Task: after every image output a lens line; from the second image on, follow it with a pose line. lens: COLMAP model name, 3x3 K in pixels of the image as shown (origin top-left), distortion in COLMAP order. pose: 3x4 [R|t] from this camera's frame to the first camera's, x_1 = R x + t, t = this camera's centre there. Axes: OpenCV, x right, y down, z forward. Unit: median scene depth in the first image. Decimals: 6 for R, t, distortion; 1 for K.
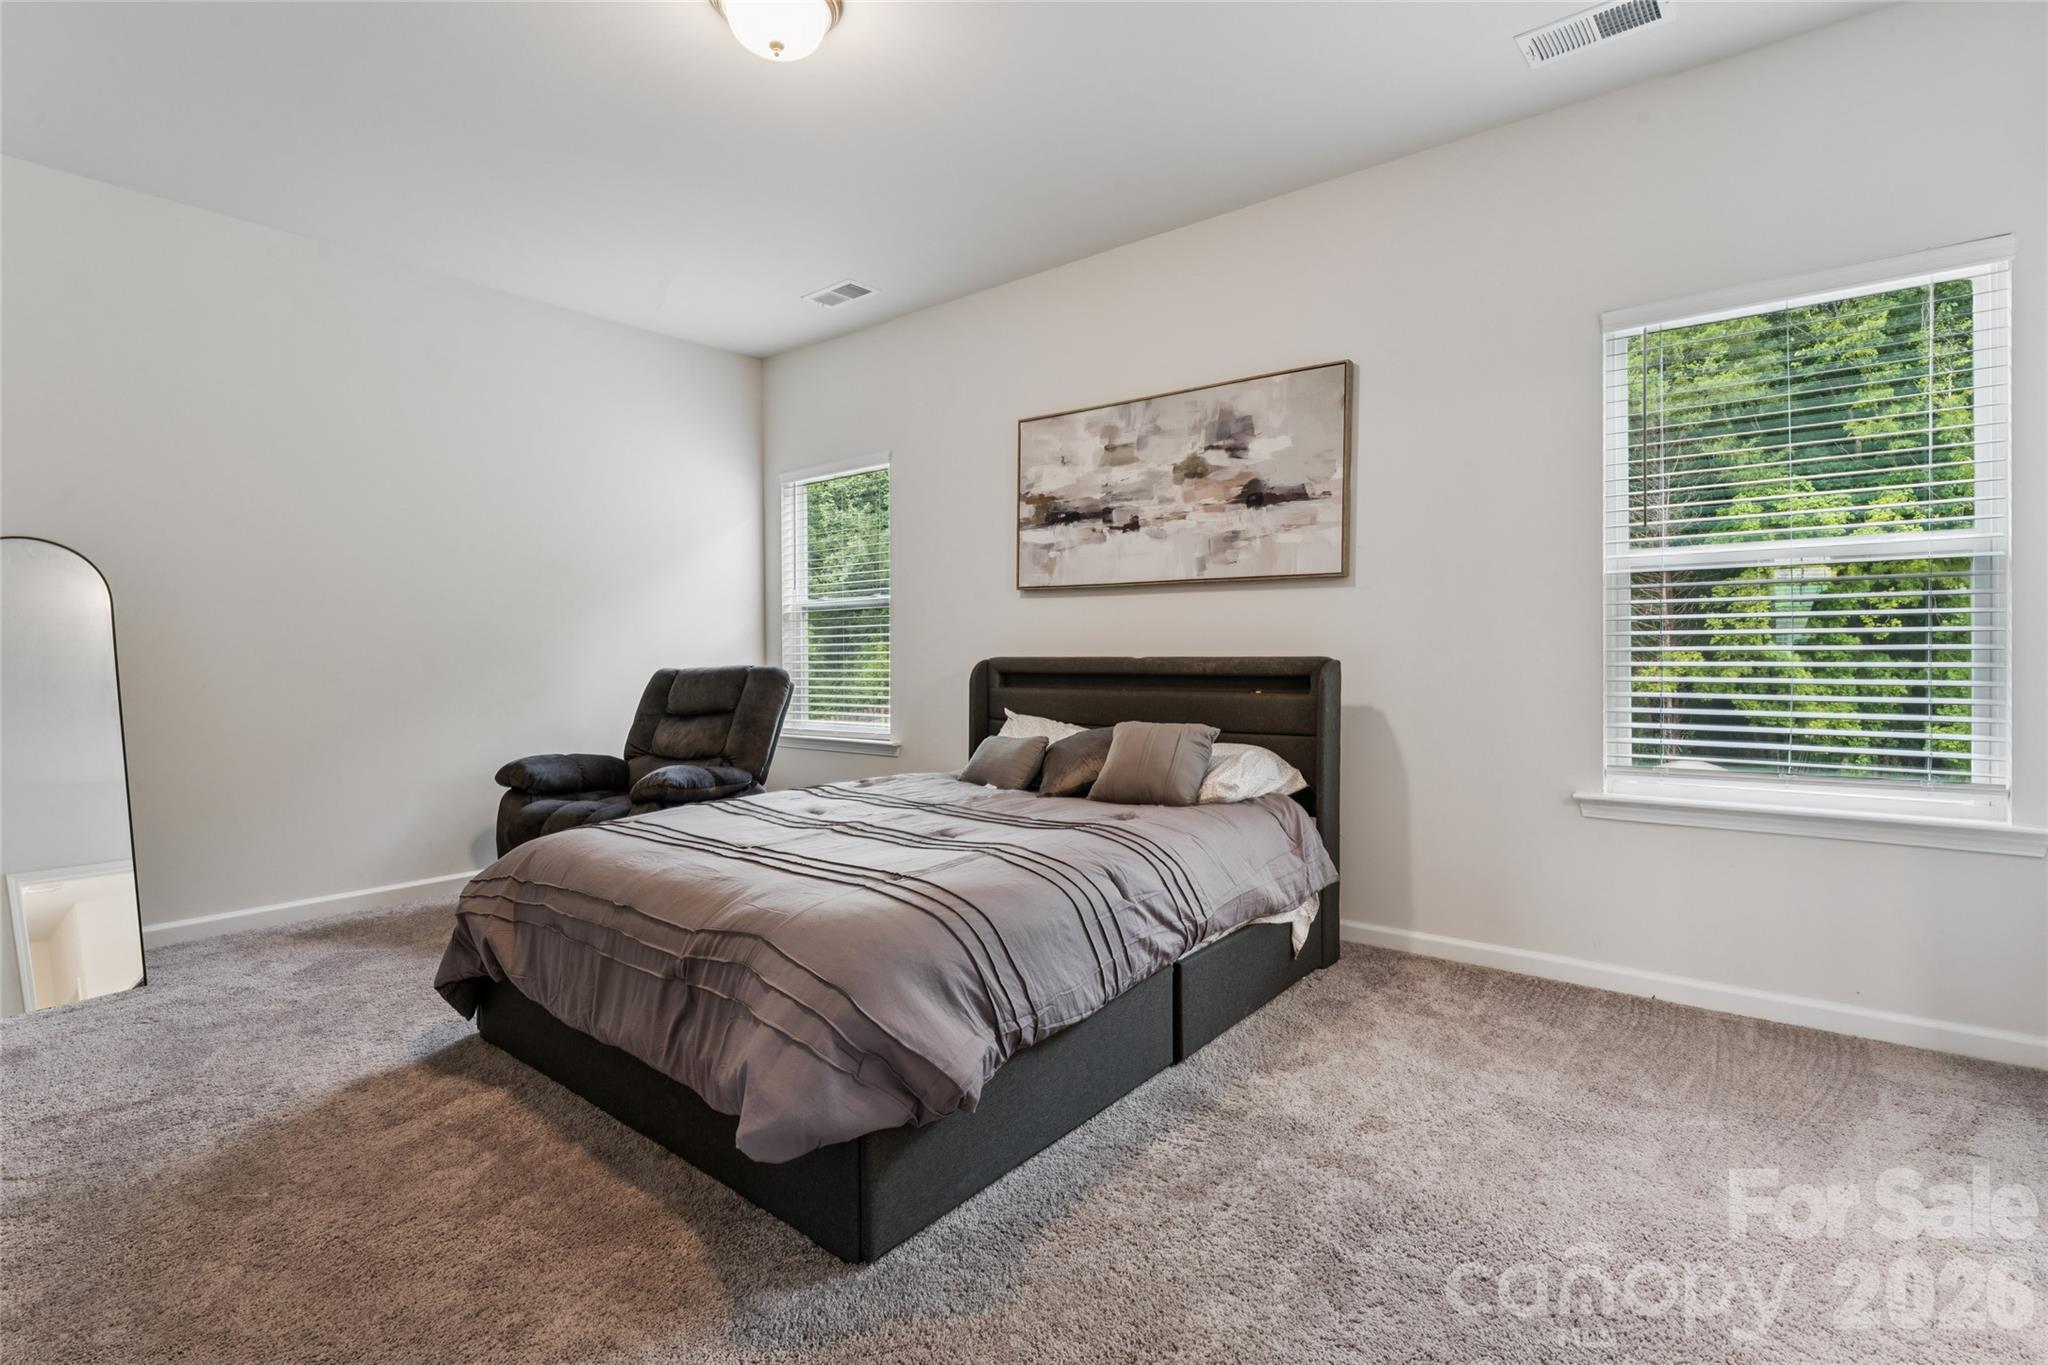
lens RADIAL K [[966.5, 0, 1030.5], [0, 966.5, 668.8], [0, 0, 1]] dist [-0.005887, -0.000688]
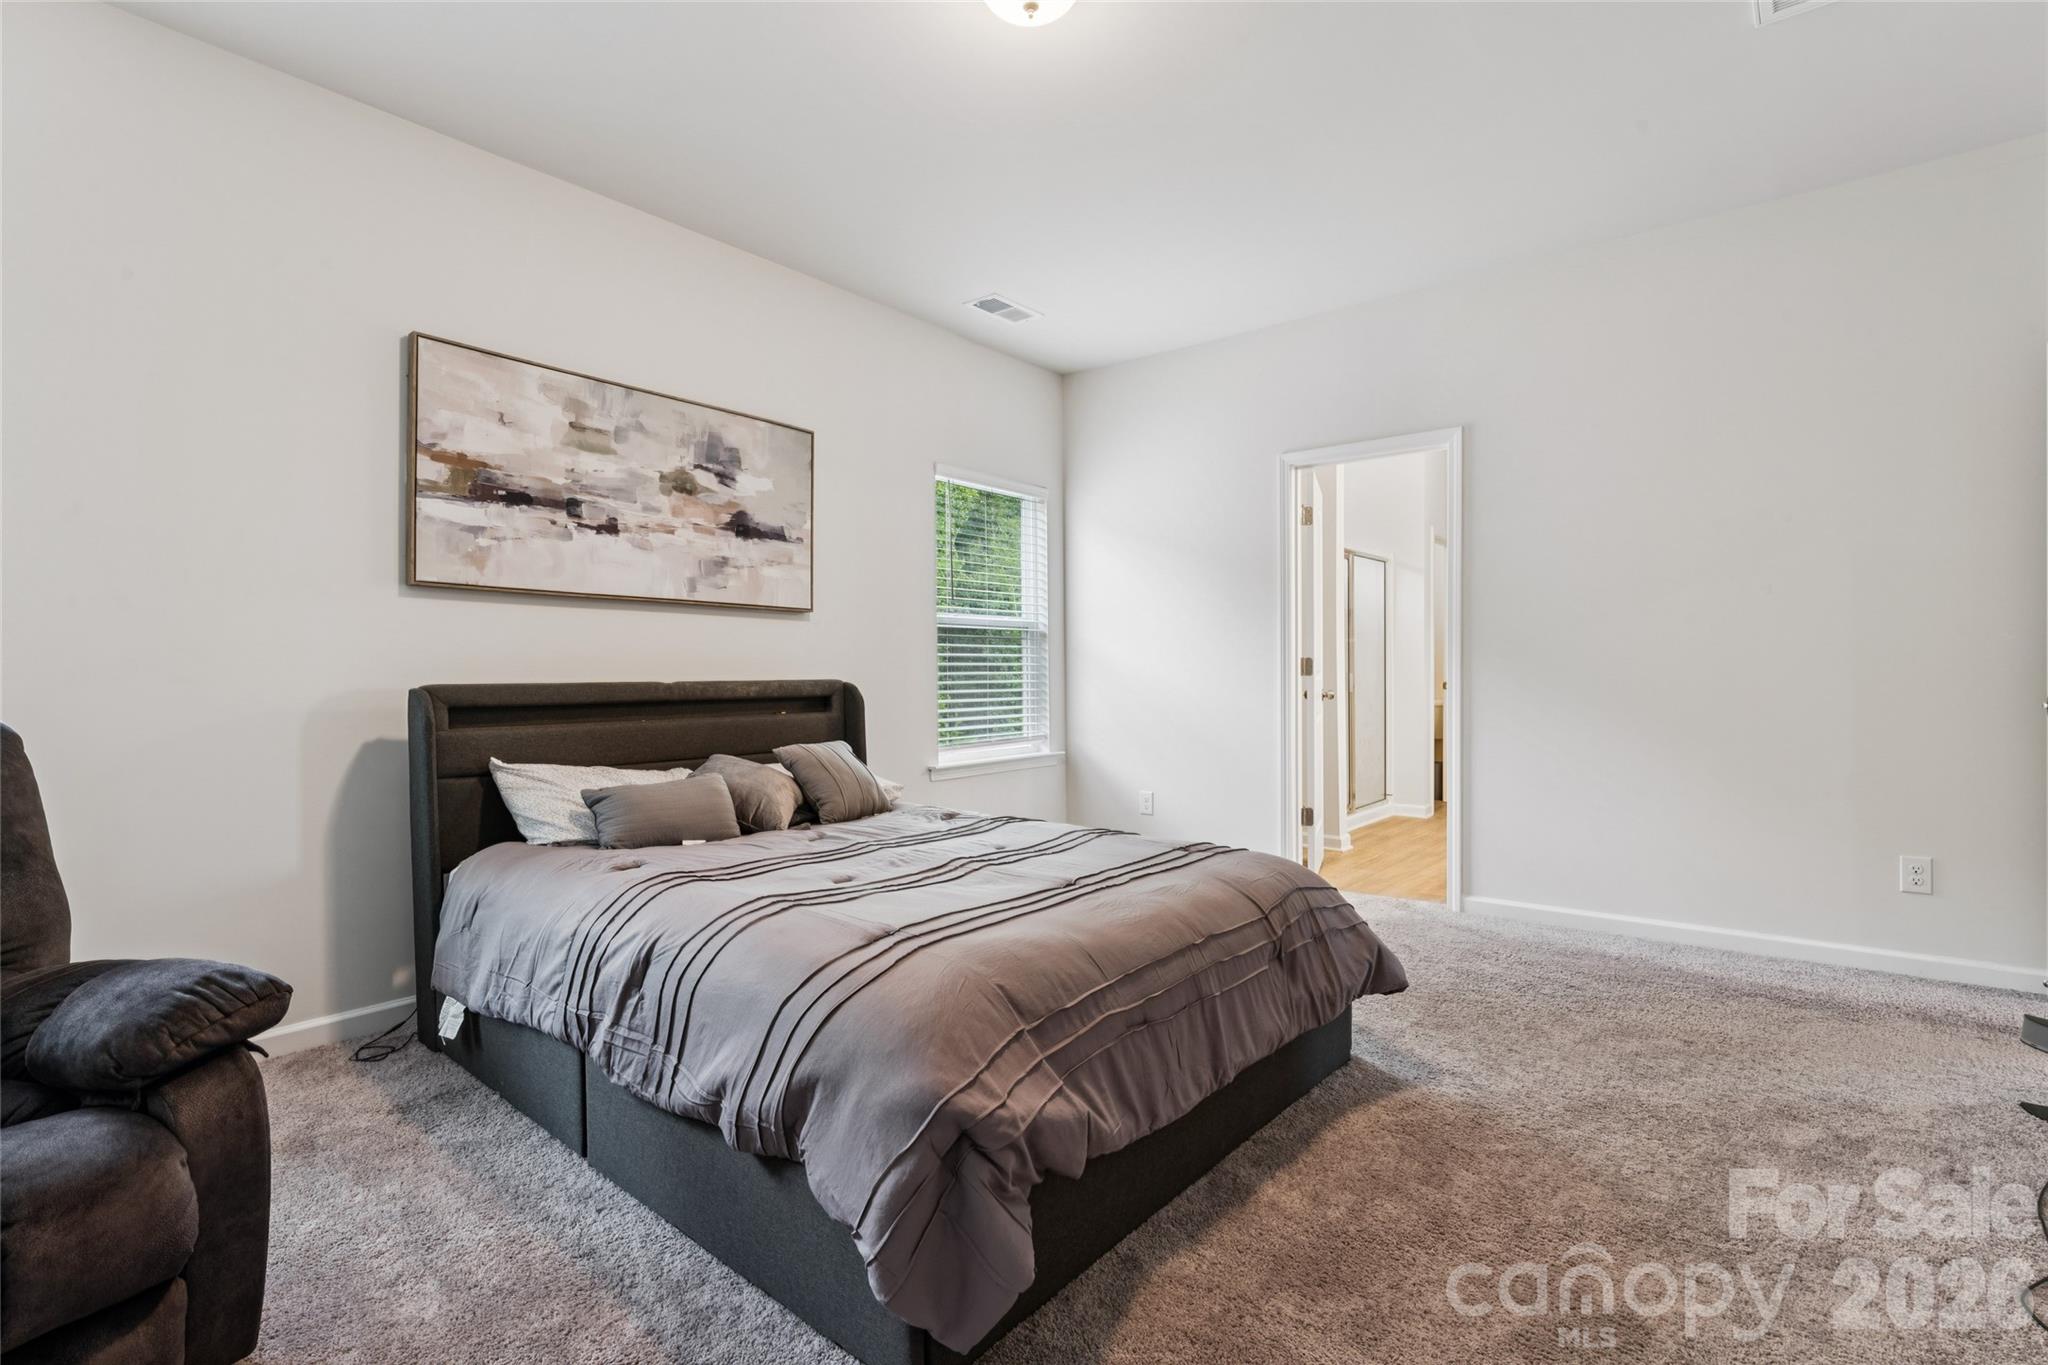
lens RADIAL K [[966.5, 0, 1031.0], [0, 966.5, 681.0], [0, 0, 1]] dist [-0.005887, -0.000688]
pose [[-0.005812, -0.005439, 0.999968, -0.782486], [0.022692, 0.999727, 0.005569, -0.010309], [-0.999726, 0.022724, -0.005687, 0.666452]]
